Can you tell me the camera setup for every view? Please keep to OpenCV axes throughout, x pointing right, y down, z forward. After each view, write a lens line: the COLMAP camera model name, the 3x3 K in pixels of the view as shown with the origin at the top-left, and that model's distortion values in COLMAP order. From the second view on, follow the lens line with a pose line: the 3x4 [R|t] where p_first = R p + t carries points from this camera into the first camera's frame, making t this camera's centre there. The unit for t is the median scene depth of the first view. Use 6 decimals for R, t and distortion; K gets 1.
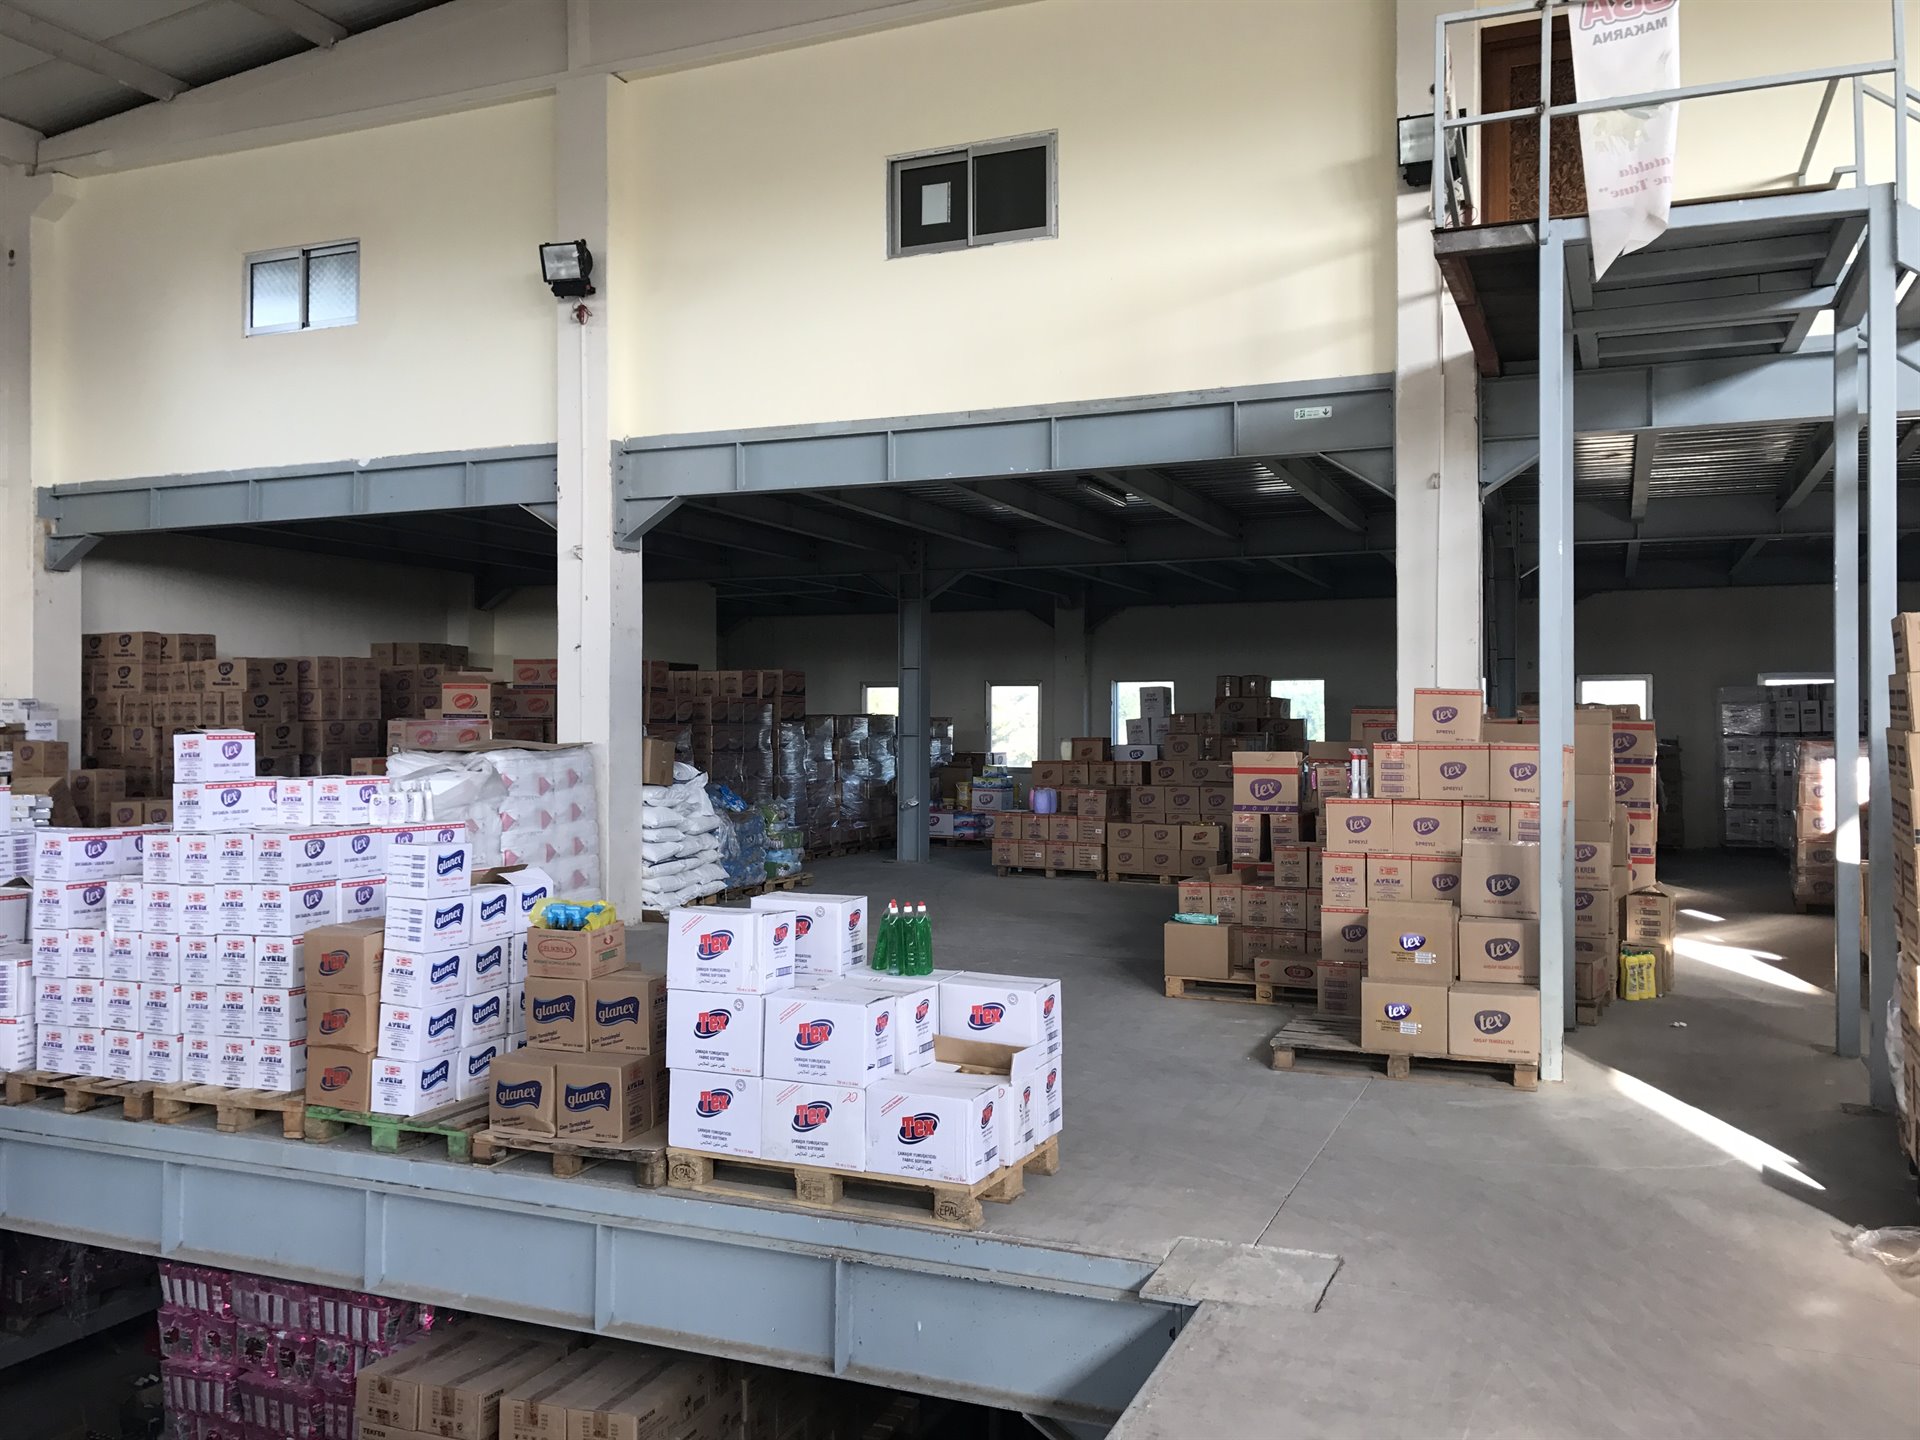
lens RADIAL K [[1558.6, 0, 956.1], [0, 1558.6, 716.4], [0, 0, 1]] dist [0.028503, -0.029290]
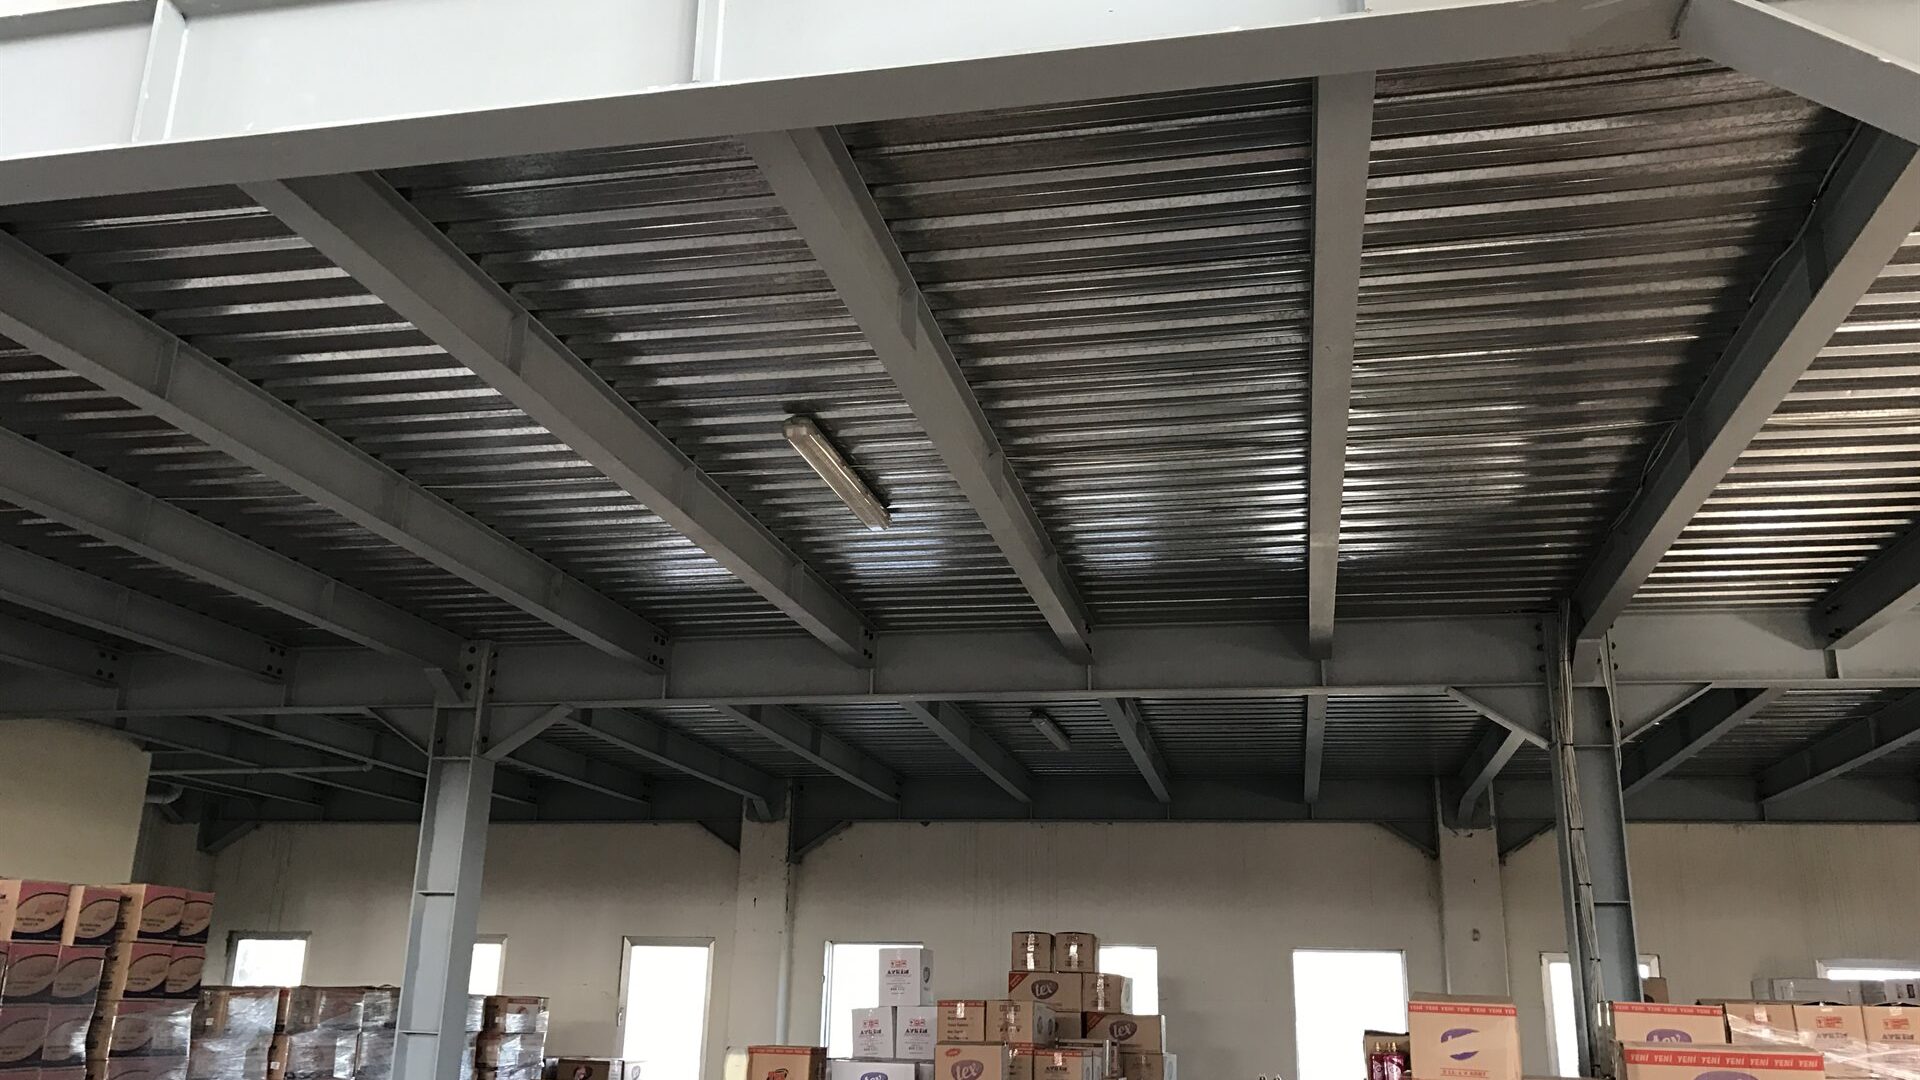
lens RADIAL K [[1561.9, 0, 963.0], [0, 1561.9, 531.7], [0, 0, 1]] dist [0.026263, -0.040137]
pose [[0.981101, 0.078230, 0.176975, 0.034338], [-0.025156, 0.958433, -0.284207, -0.002995], [-0.191852, 0.274383, 0.942288, 0.406429]]
